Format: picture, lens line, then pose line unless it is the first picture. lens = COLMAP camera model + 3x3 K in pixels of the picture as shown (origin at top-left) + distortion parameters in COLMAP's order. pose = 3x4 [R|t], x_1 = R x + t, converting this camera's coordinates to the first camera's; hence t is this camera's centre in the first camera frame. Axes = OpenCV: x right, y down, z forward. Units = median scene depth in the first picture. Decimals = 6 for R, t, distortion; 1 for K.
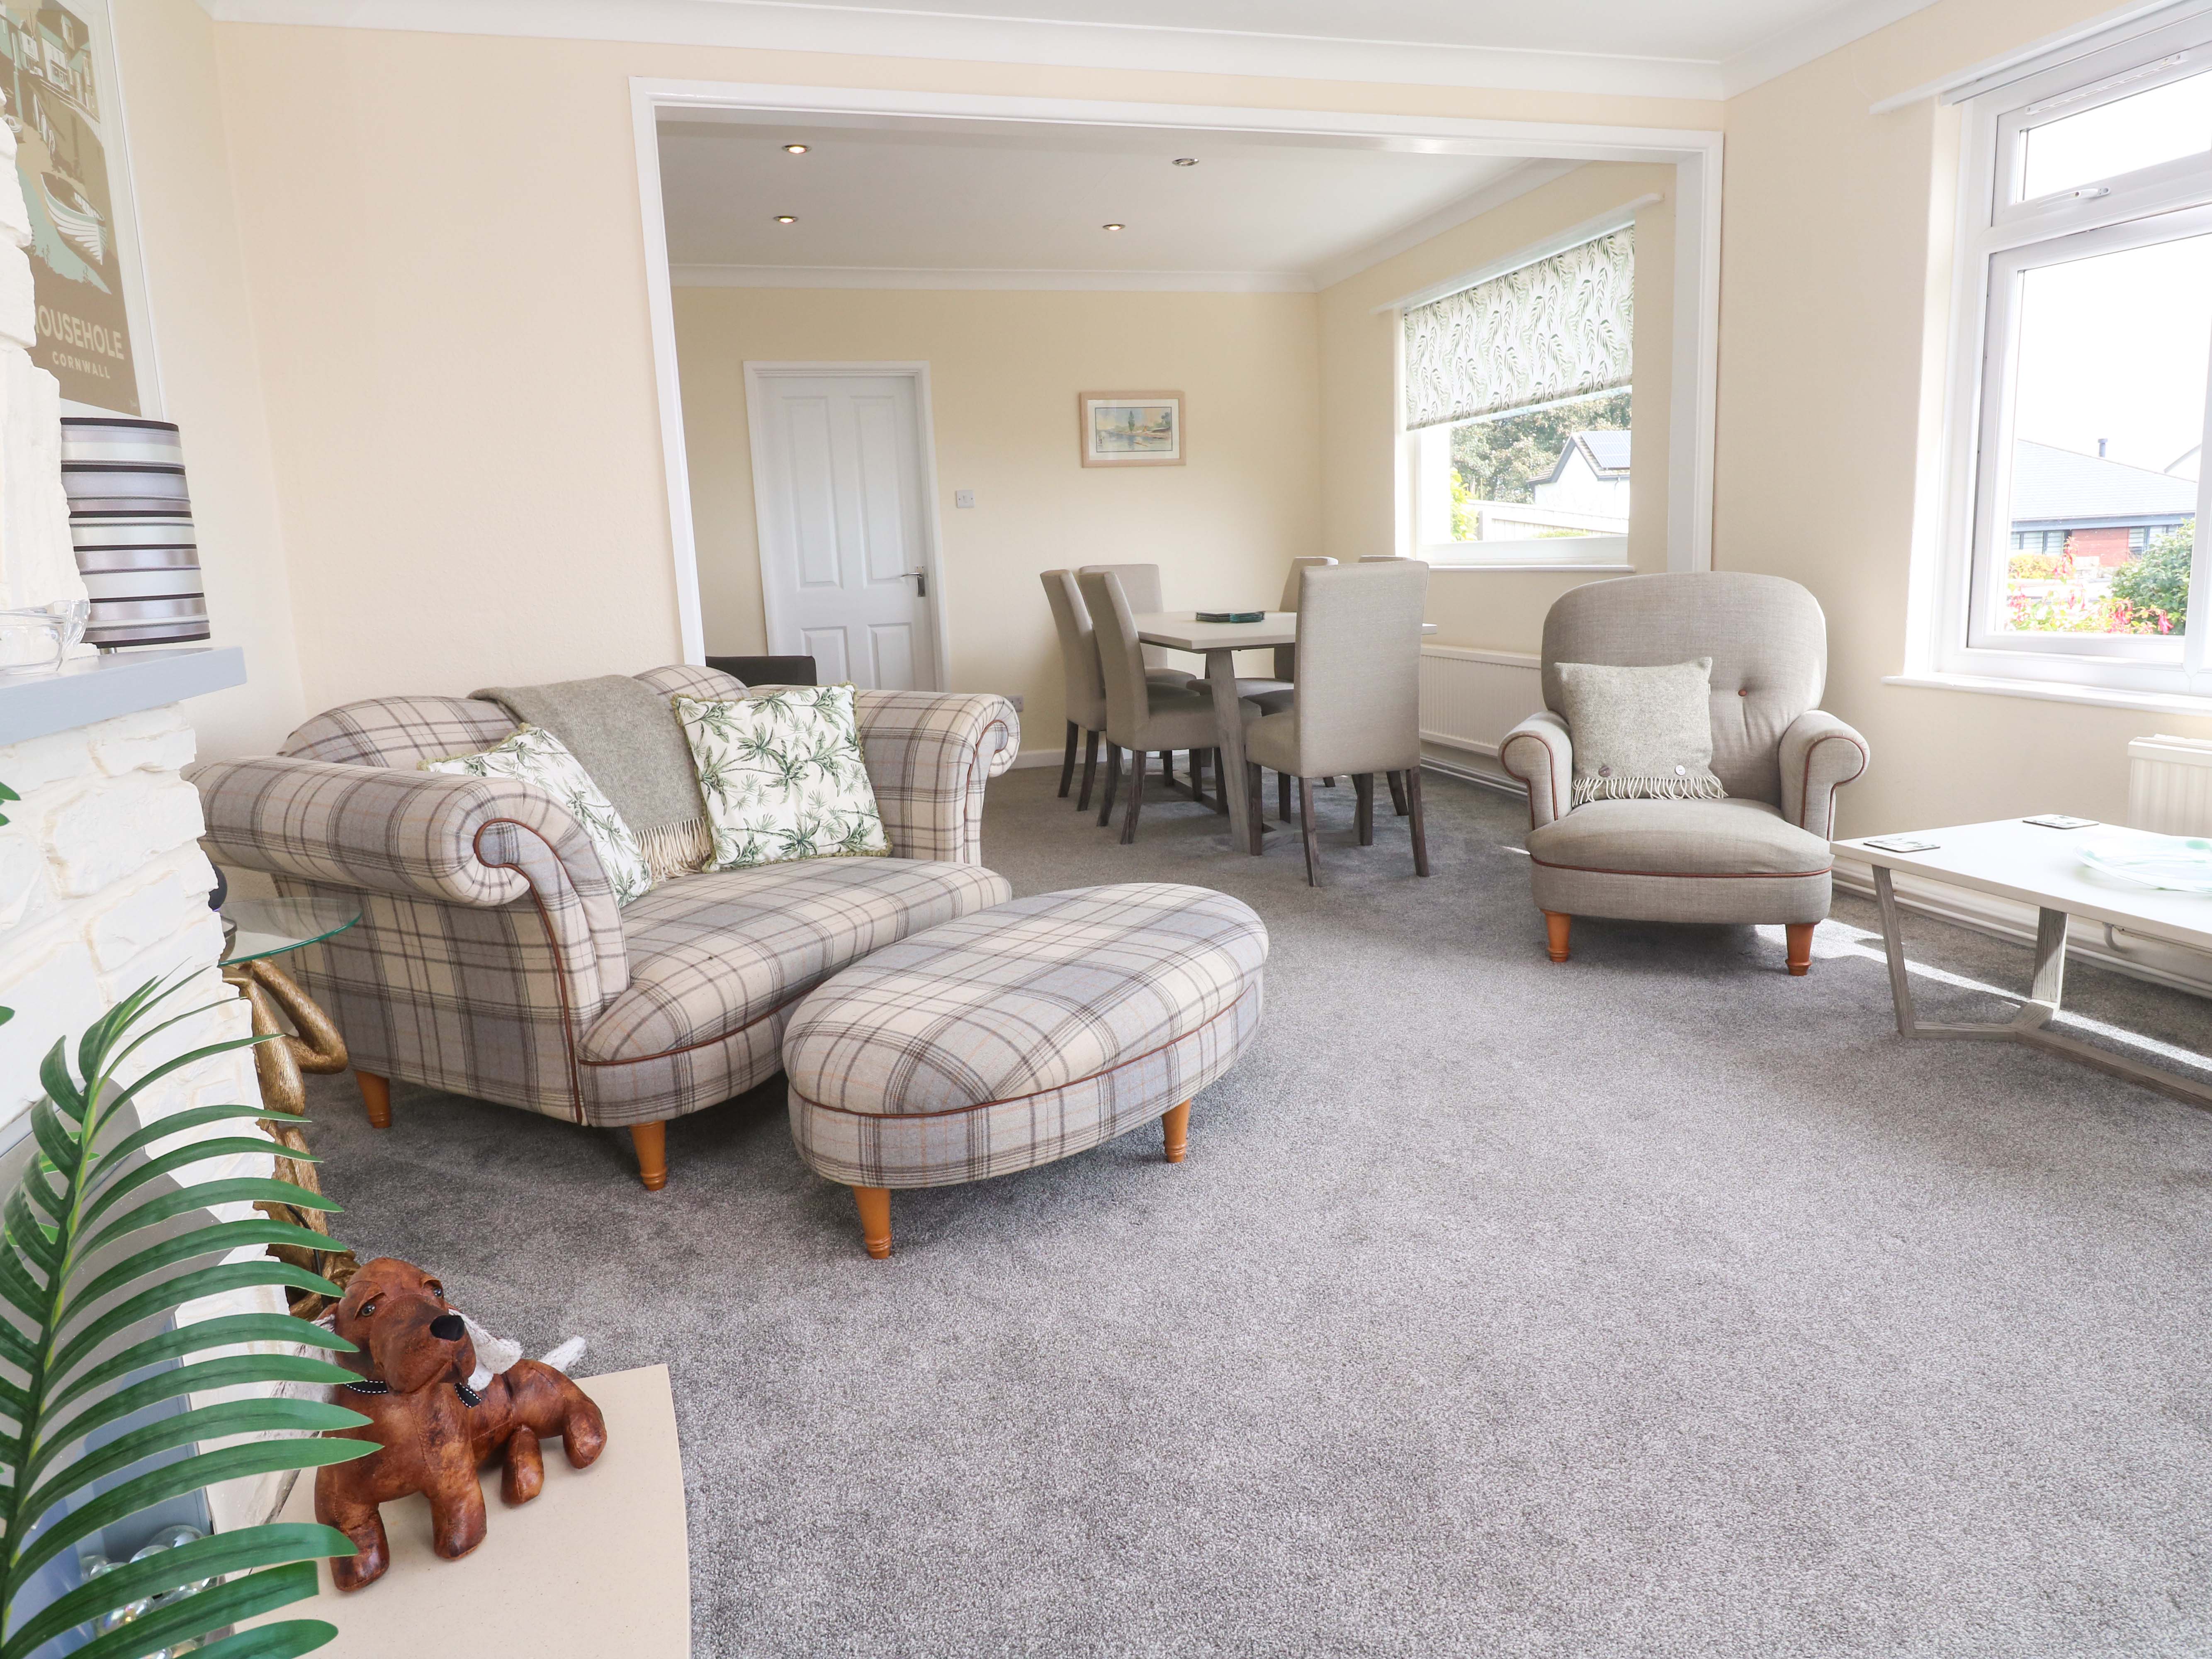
lens RADIAL K [[1407.2, 0, 1137.5], [0, 1407.2, 803.1], [0, 0, 1]] dist [0.007966, -0.014249]
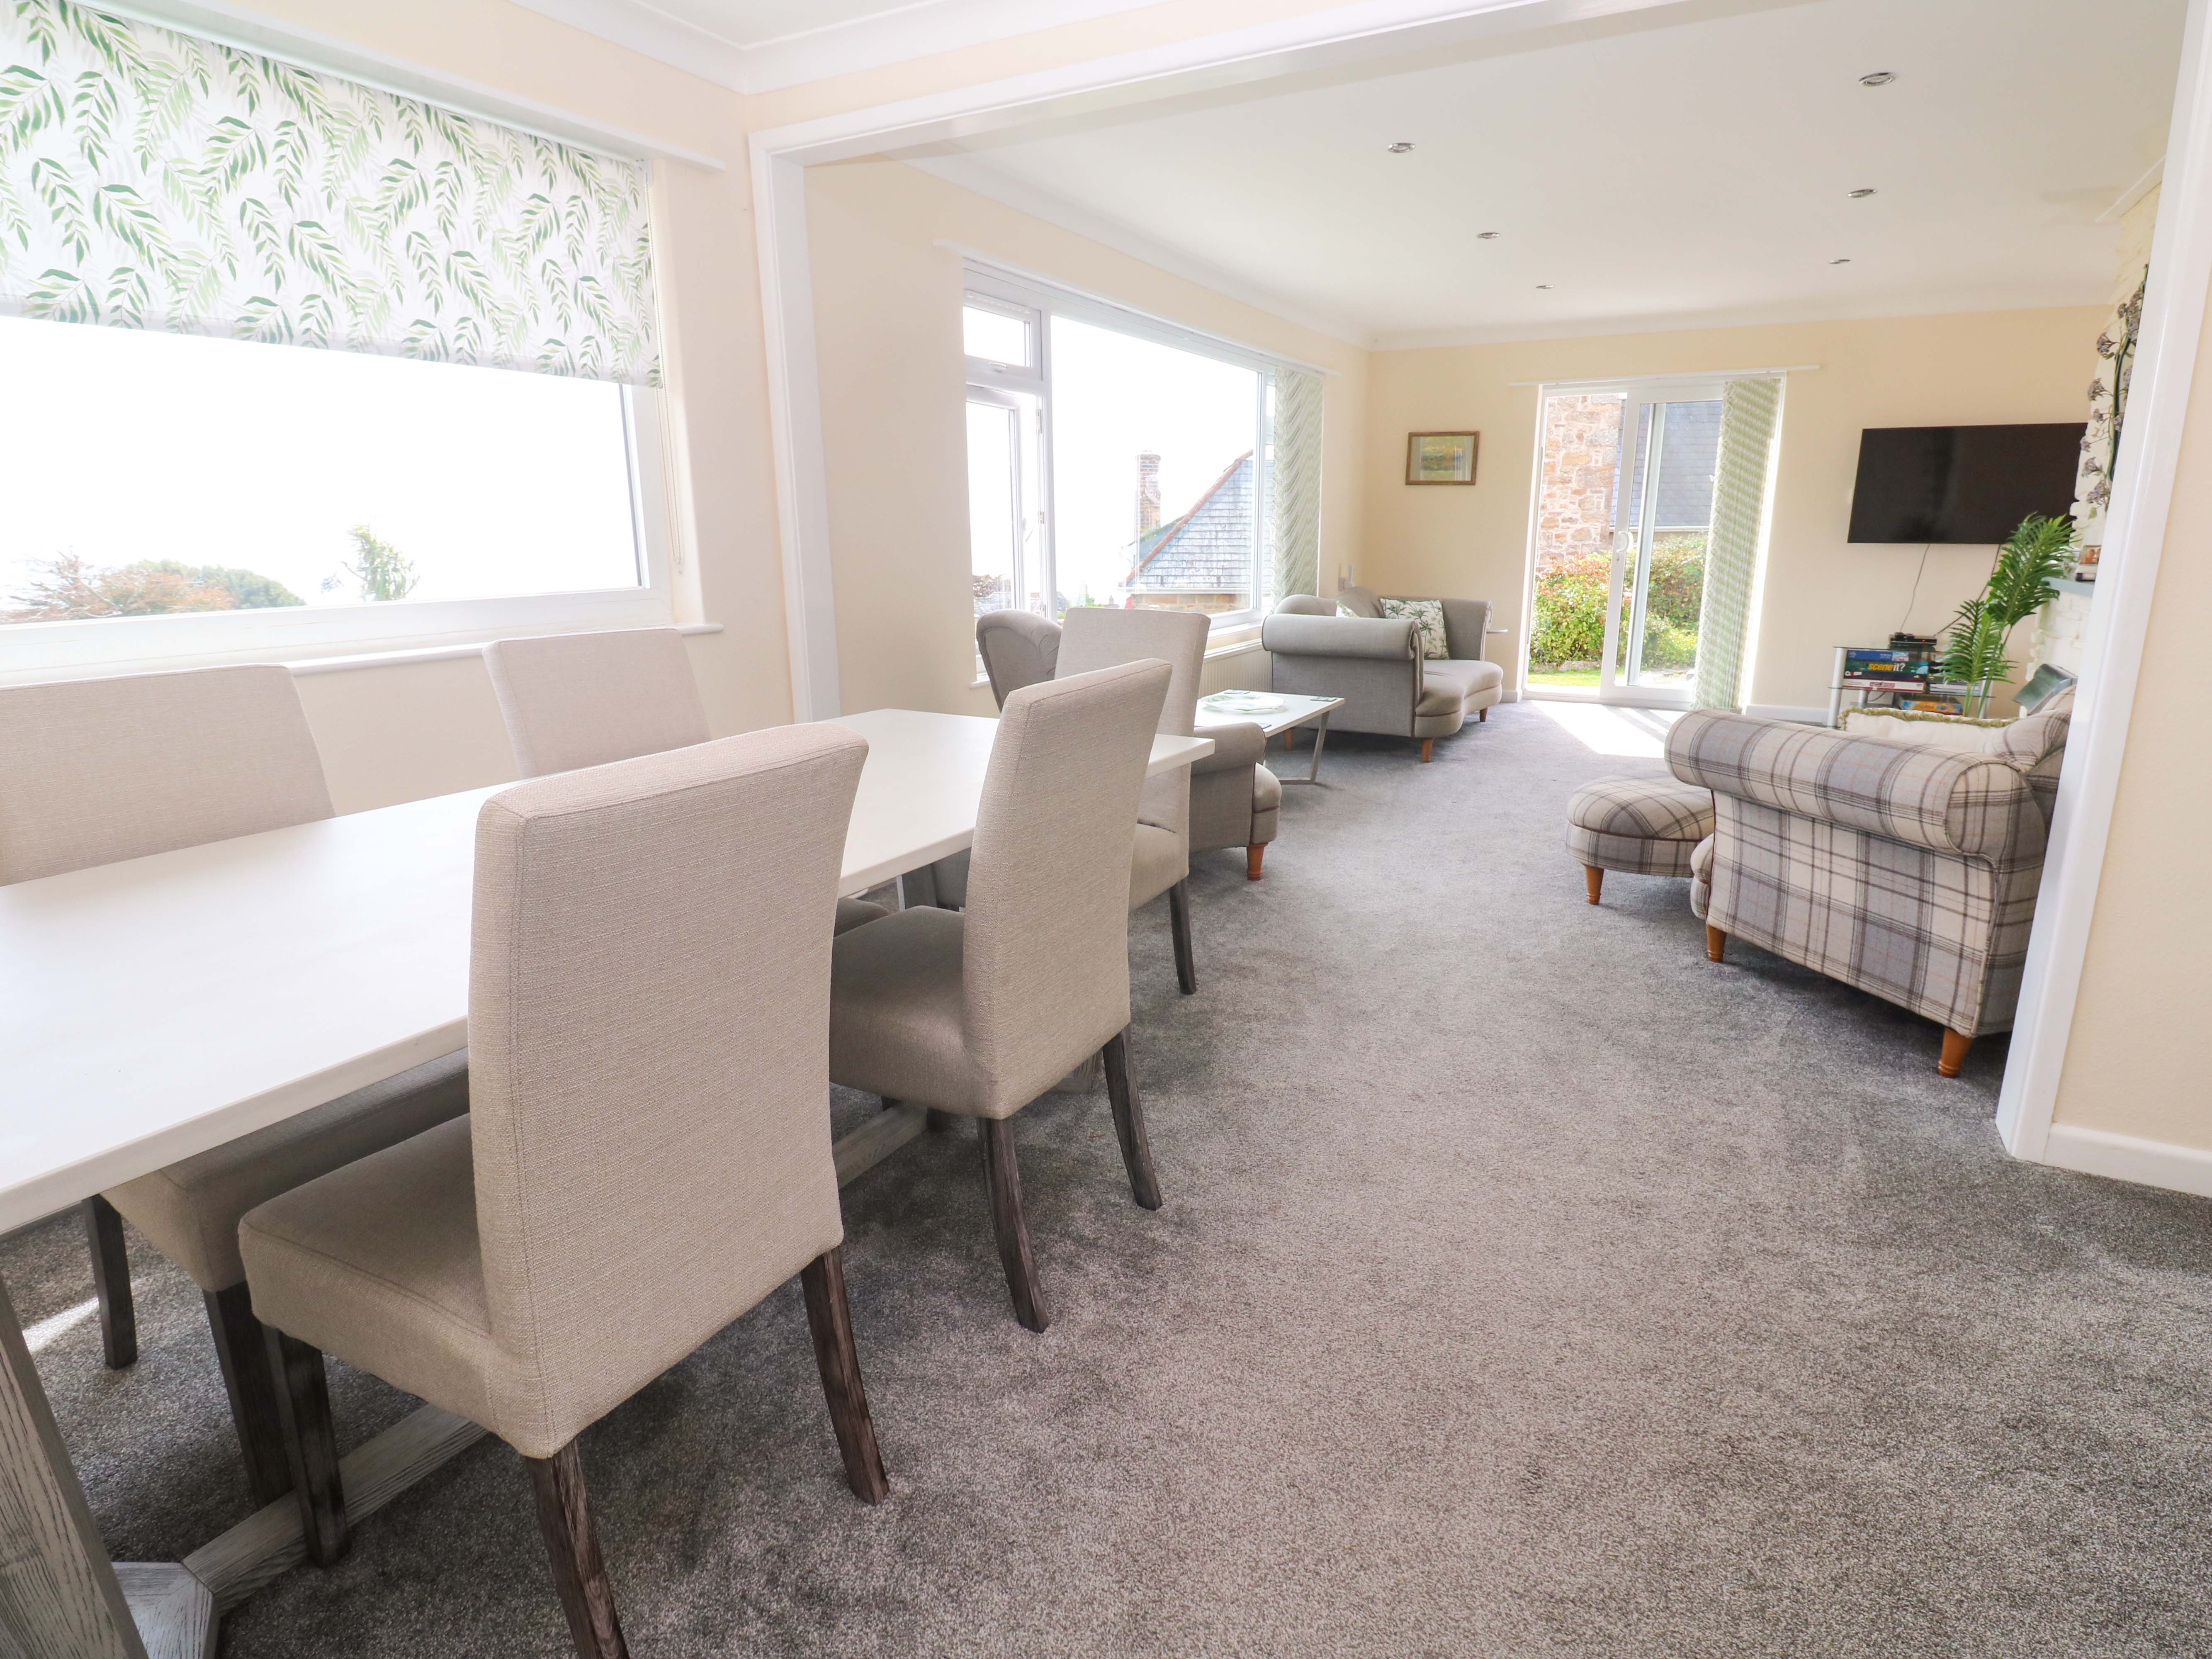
lens RADIAL K [[1147.6, 0, 1139.5], [0, 1147.6, 808.4], [0, 0, 1]] dist [0.004832, -0.016902]
pose [[-0.708583, -0.125231, 0.694425, -0.436897], [0.156410, 0.931768, 0.327633, -0.375155], [-0.688074, 0.340771, -0.640648, 1.958136]]
